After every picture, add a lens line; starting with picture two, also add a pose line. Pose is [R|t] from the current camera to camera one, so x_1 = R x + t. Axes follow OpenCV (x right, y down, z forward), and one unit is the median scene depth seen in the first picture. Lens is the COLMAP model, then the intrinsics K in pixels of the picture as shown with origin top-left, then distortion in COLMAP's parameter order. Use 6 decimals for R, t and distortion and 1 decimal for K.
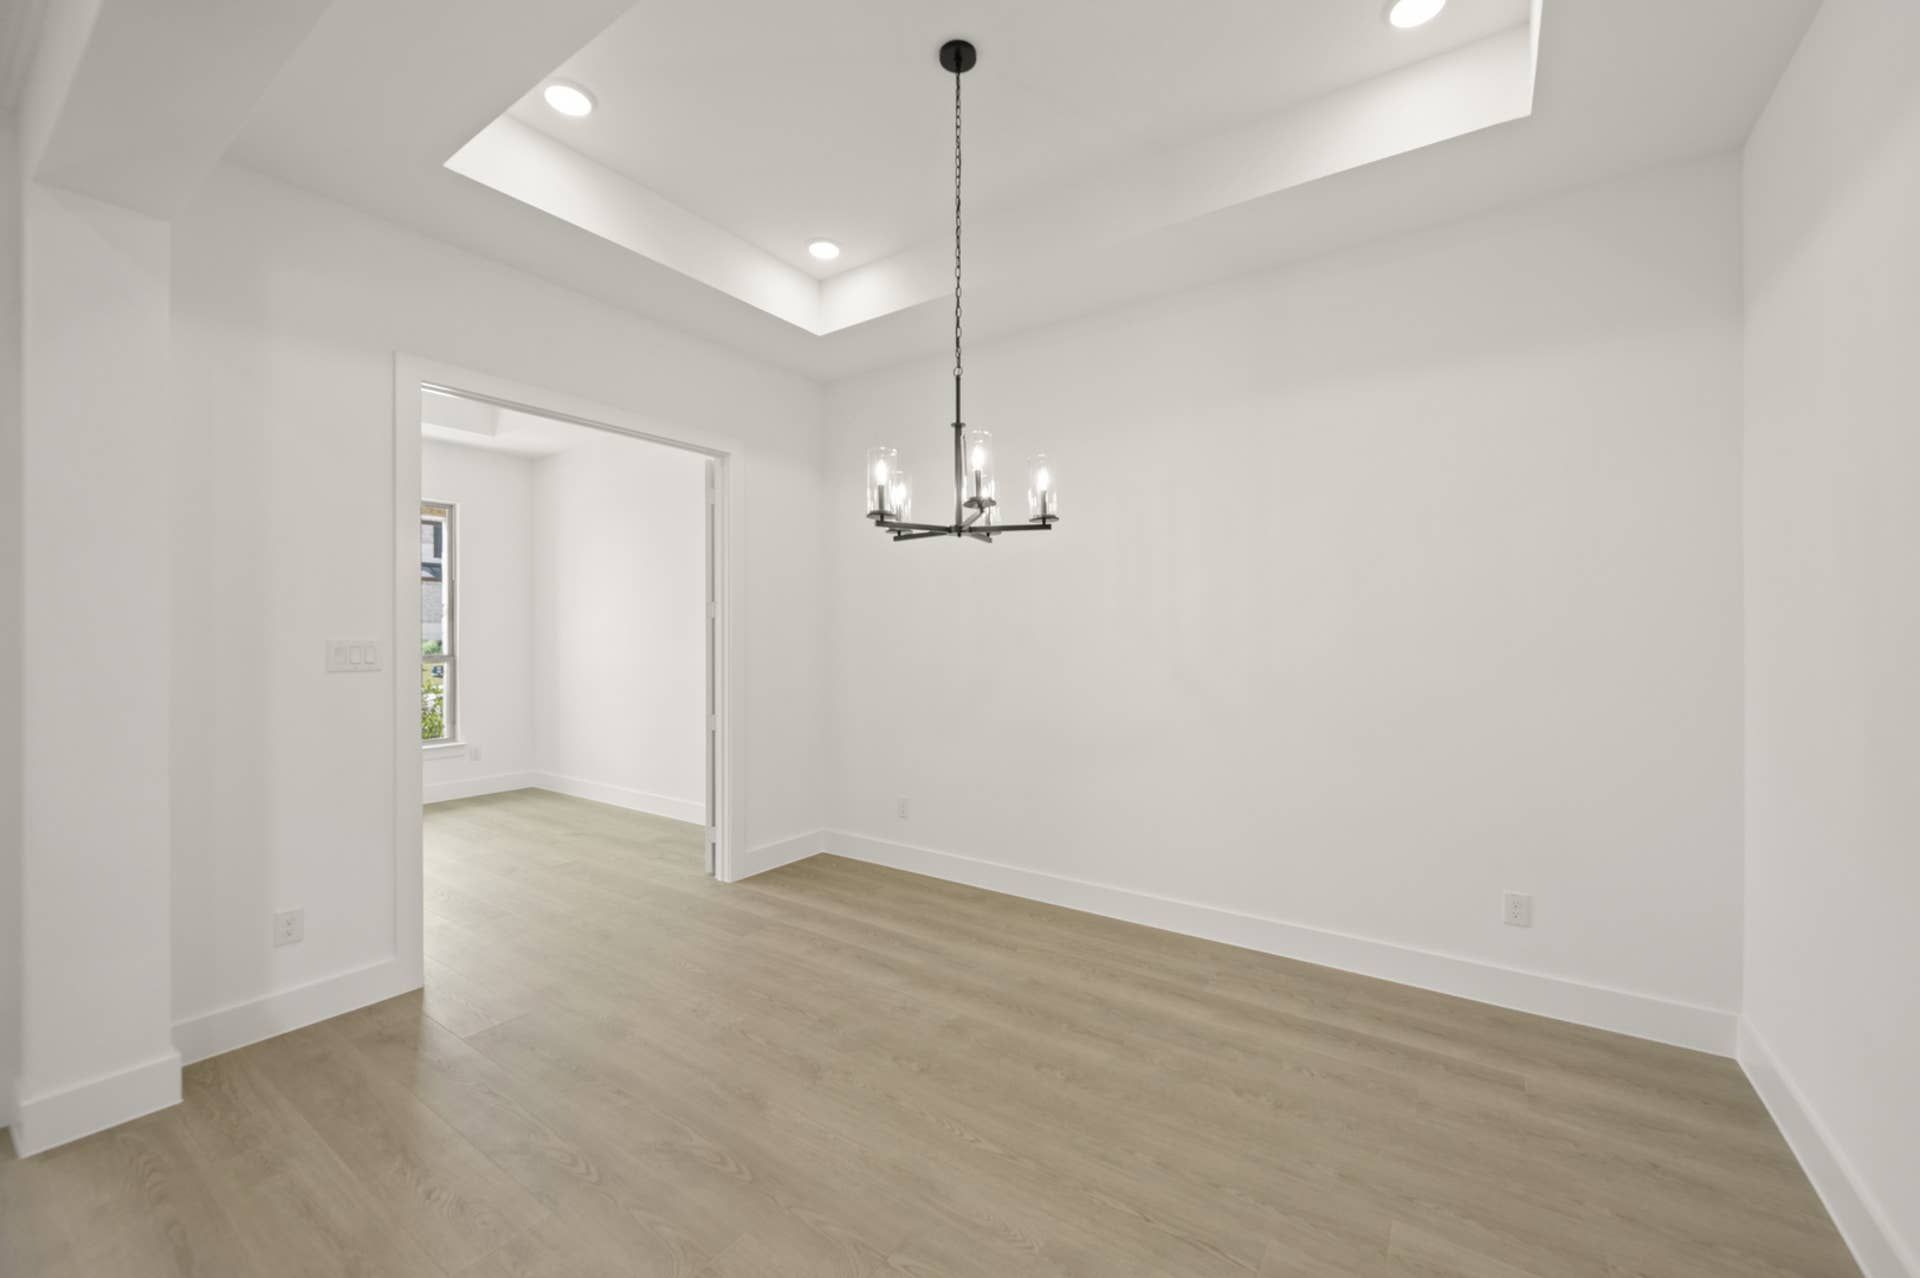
lens RADIAL K [[754.9, 0, 965.2], [0, 754.9, 640.1], [0, 0, 1]] dist [-0.000648, 0.000462]
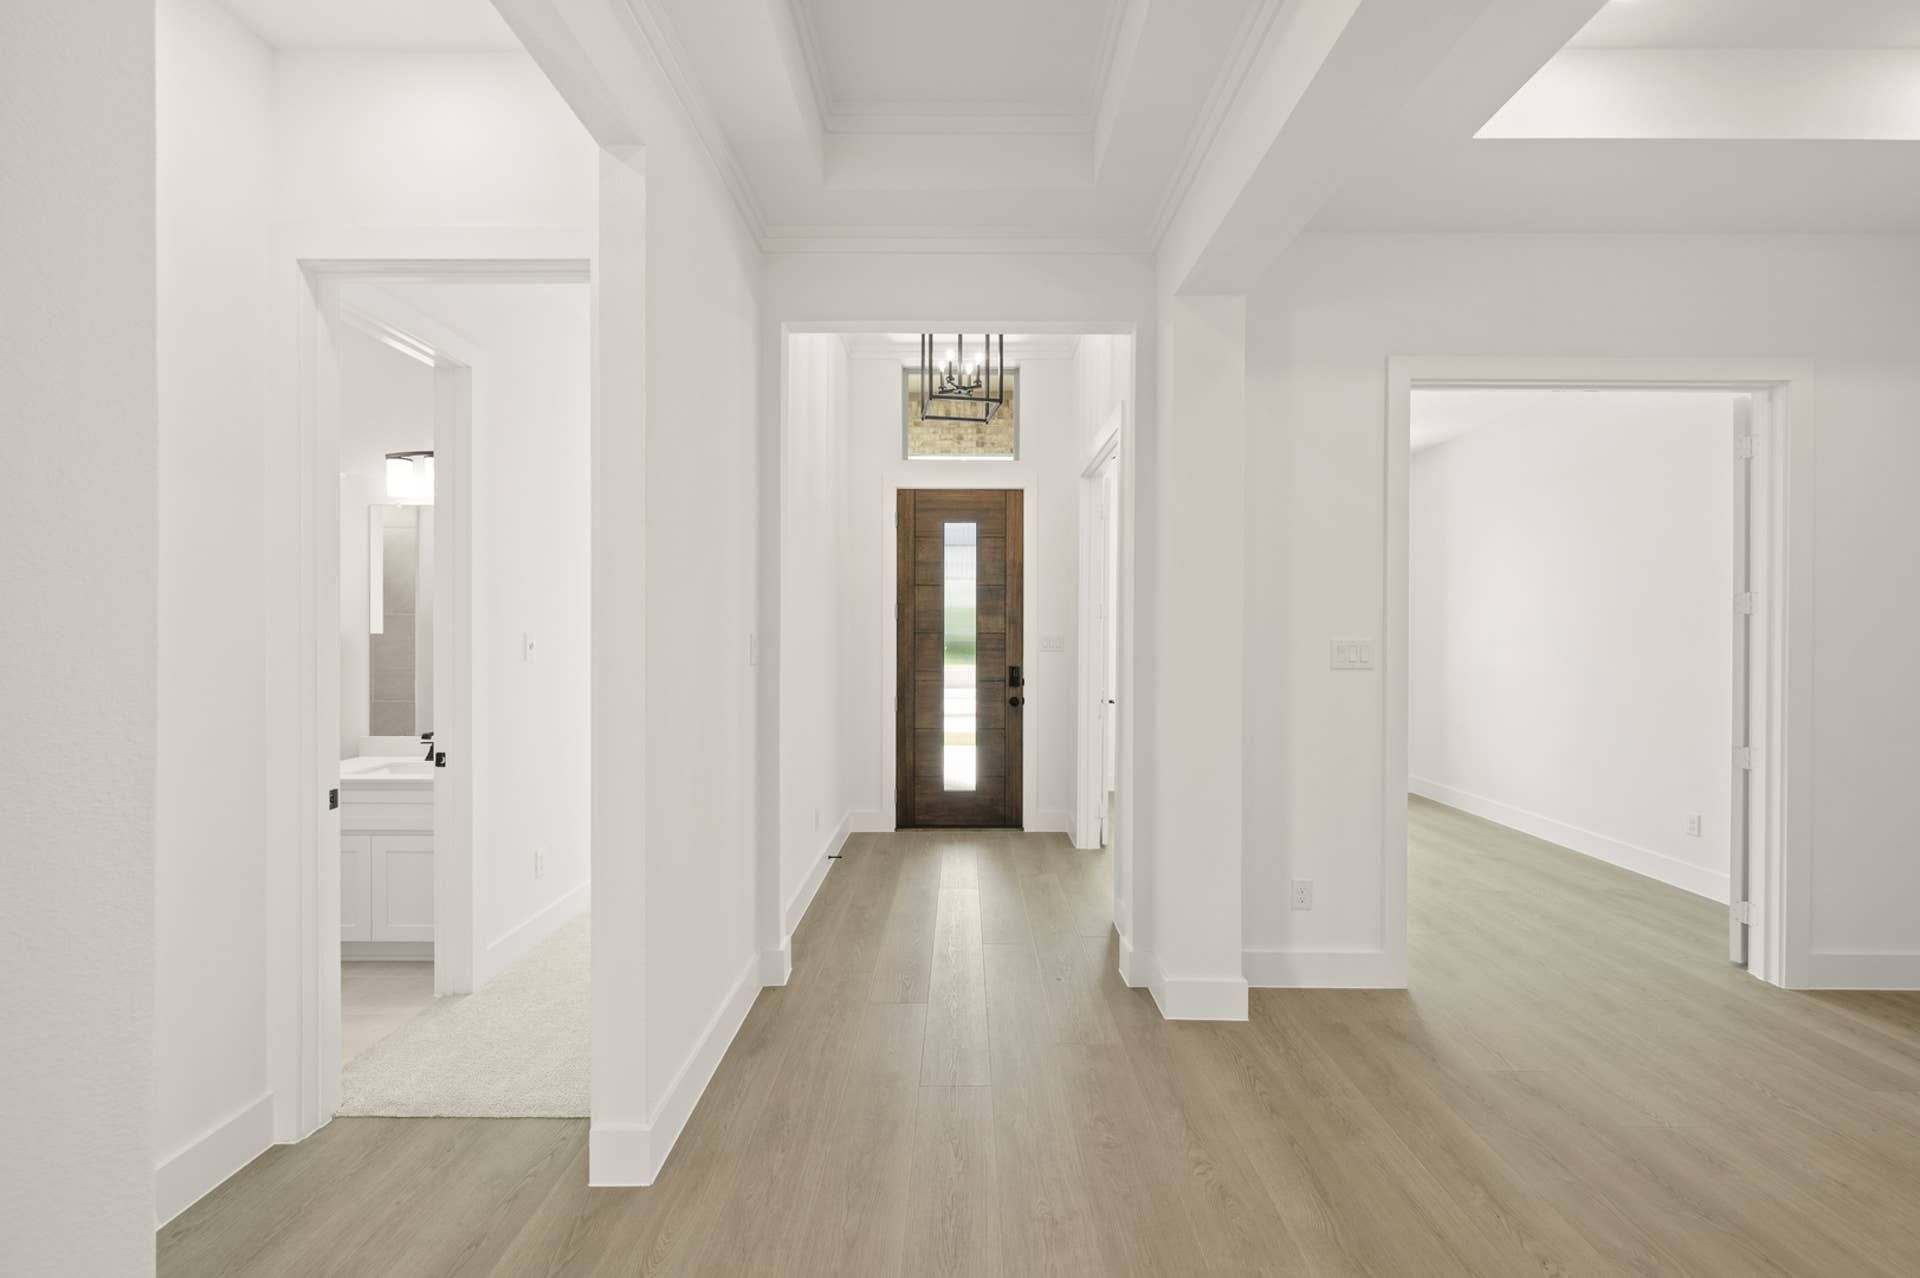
lens RADIAL K [[754.9, 0, 970.8], [0, 754.9, 633.9], [0, 0, 1]] dist [-0.000648, 0.000462]
pose [[0.561129, 0.002232, -0.827726, -0.228053], [-0.011202, 0.999925, -0.004898, 0.002667], [0.827653, 0.012021, 0.561112, -0.042600]]
